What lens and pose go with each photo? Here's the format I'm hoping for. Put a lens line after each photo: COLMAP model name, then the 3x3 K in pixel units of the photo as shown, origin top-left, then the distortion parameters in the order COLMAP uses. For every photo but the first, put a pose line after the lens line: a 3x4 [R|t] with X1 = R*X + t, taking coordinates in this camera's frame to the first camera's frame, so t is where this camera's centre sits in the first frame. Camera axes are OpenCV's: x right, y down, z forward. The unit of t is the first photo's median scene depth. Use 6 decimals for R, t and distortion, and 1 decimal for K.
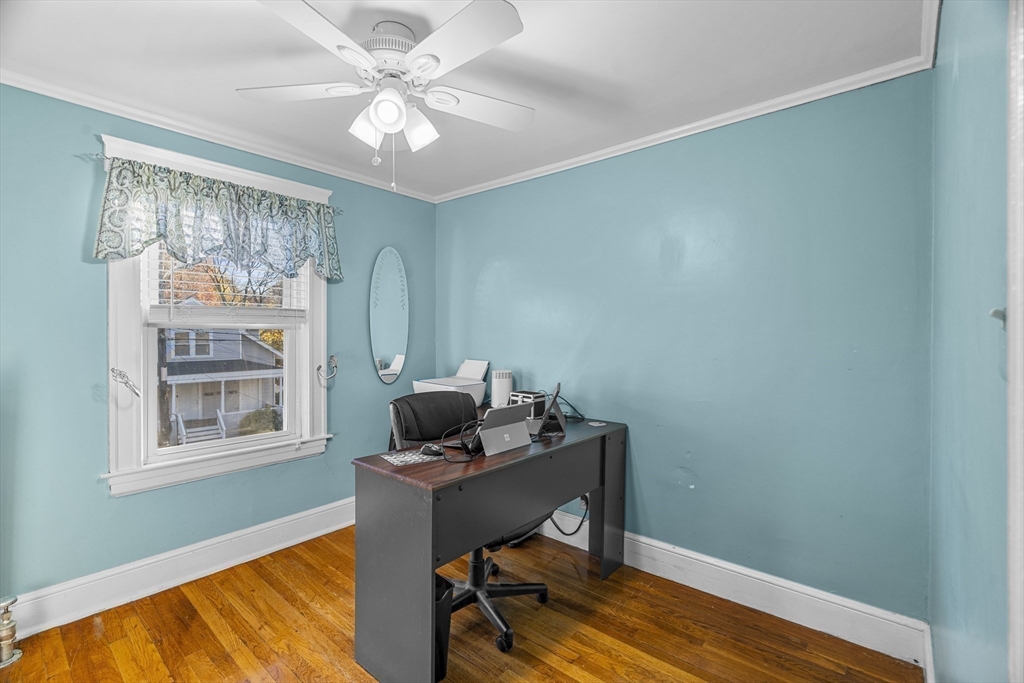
lens RADIAL K [[464.6, 0, 513.8], [0, 464.6, 340.3], [0, 0, 1]] dist [-0.014169, 0.004287]
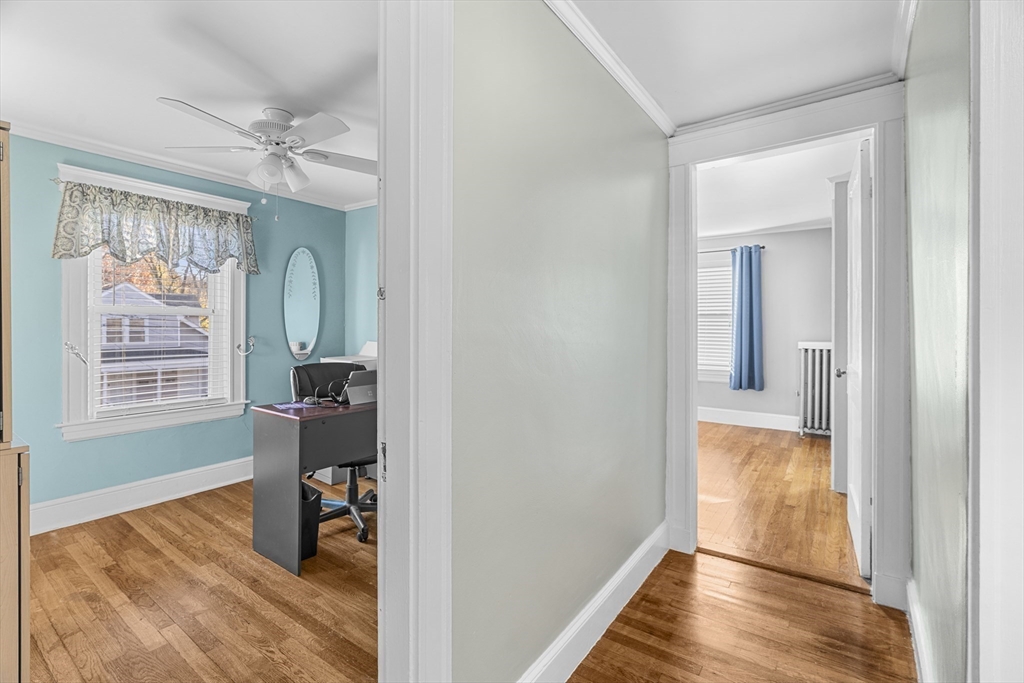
lens RADIAL K [[464.6, 0, 508.5], [0, 464.6, 332.3], [0, 0, 1]] dist [-0.014169, 0.004287]
pose [[0.996346, 0.007476, 0.085085, 0.238378], [-0.007928, 0.999956, 0.004971, 0.013220], [-0.085044, -0.005627, 0.996361, -0.360723]]
